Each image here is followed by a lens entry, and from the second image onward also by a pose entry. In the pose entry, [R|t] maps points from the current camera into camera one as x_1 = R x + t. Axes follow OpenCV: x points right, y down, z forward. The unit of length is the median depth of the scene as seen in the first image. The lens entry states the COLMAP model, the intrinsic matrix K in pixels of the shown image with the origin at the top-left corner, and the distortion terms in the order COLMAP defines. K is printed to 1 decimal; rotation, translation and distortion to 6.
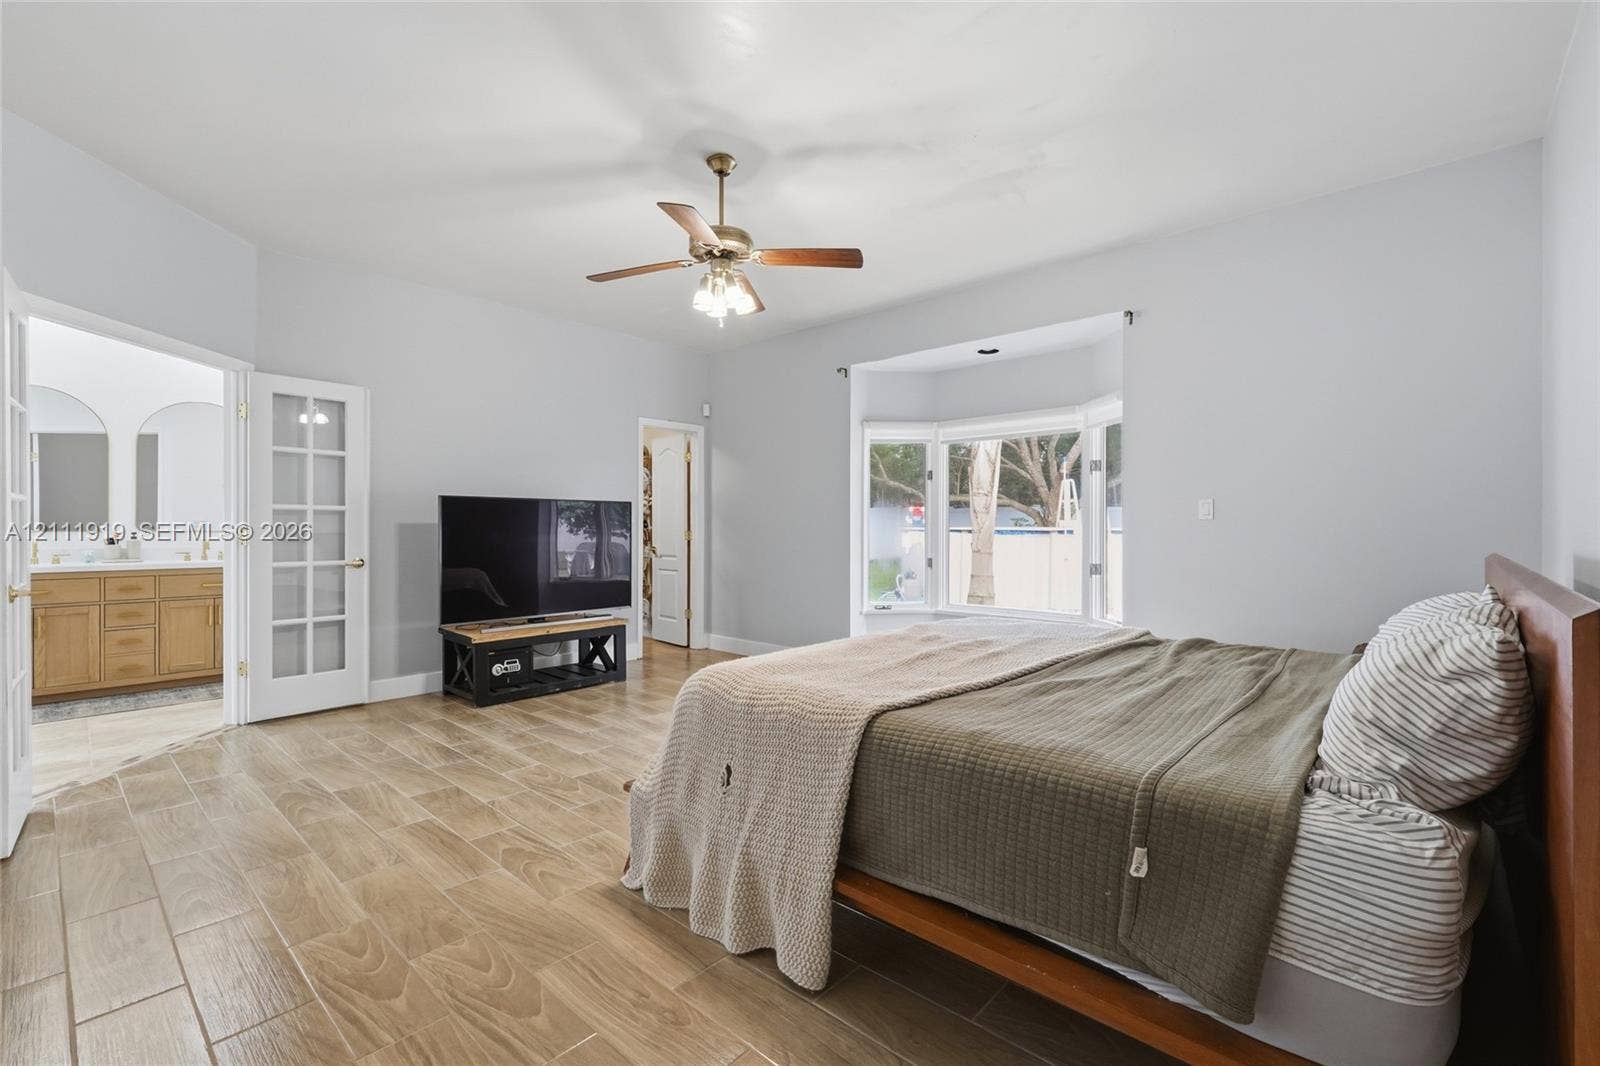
lens RADIAL K [[685.0, 0, 800.0], [0, 685.0, 533.0], [0, 0, 1]] dist [-0.016050, 0.000031]
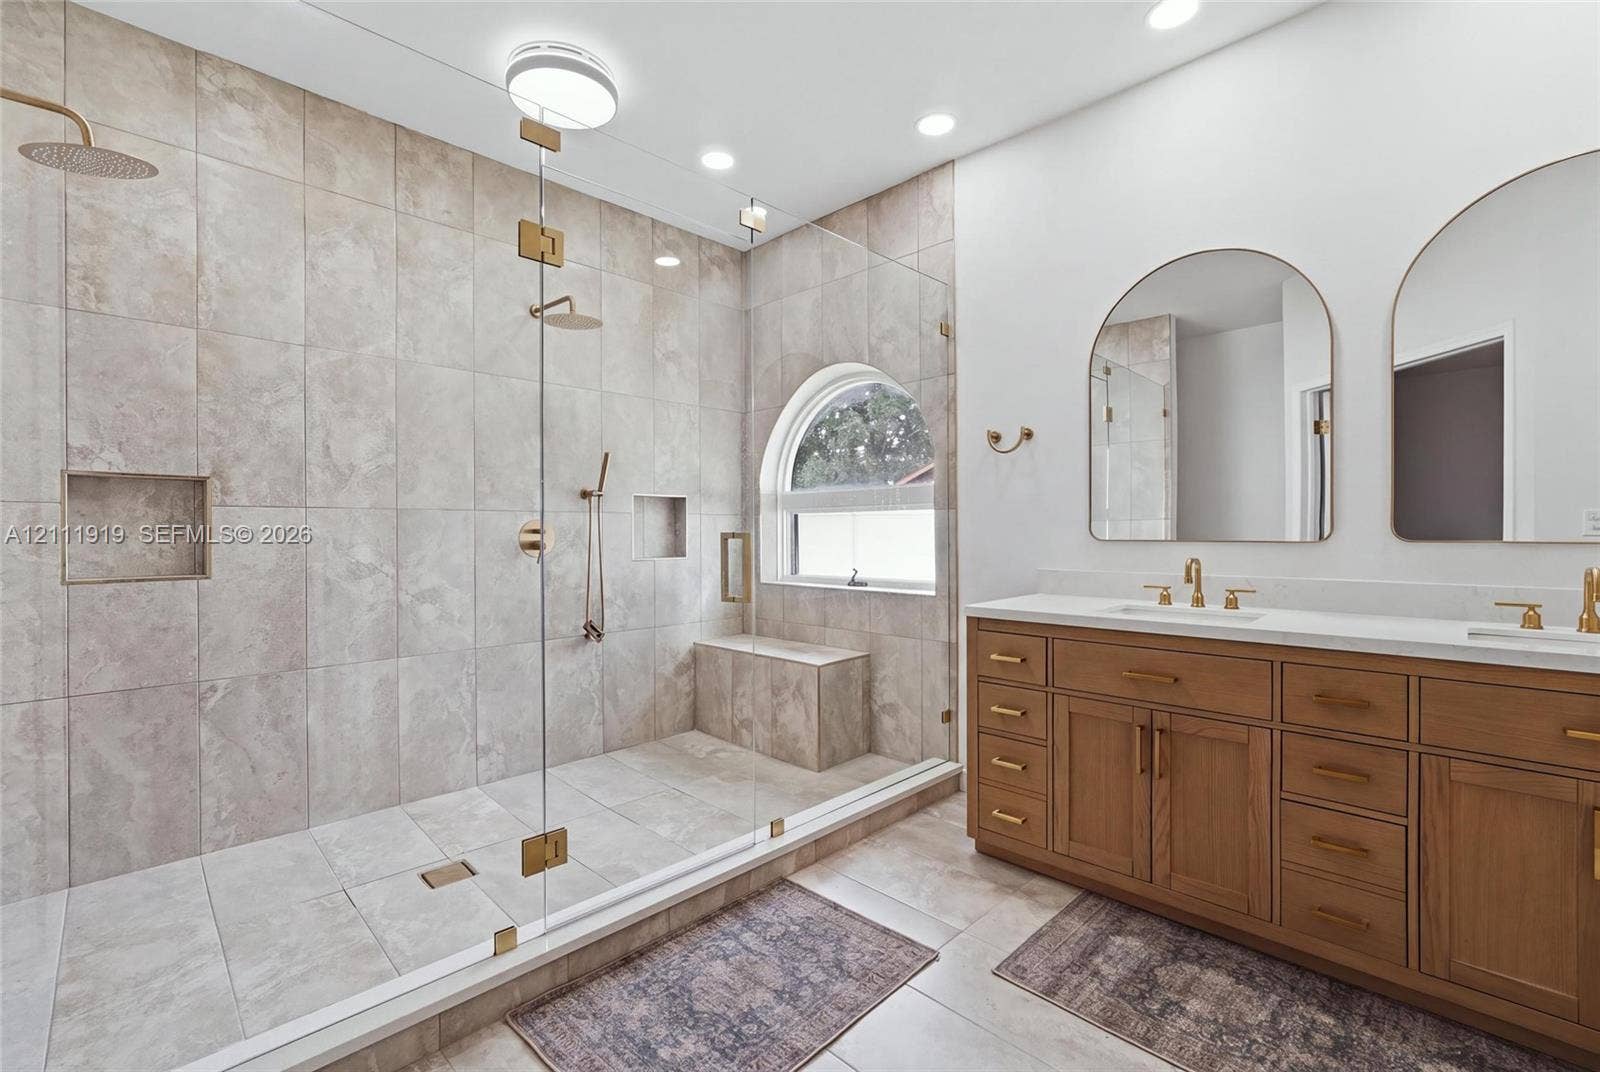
lens RADIAL K [[685.0, 0, 800.0], [0, 685.0, 536.0], [0, 0, 1]] dist [-0.016050, 0.000031]
pose [[-0.048005, 0.001993, -0.998845, -0.618135], [-0.000431, 0.999998, 0.002016, -0.007957], [0.998847, 0.000527, -0.048004, 0.731722]]
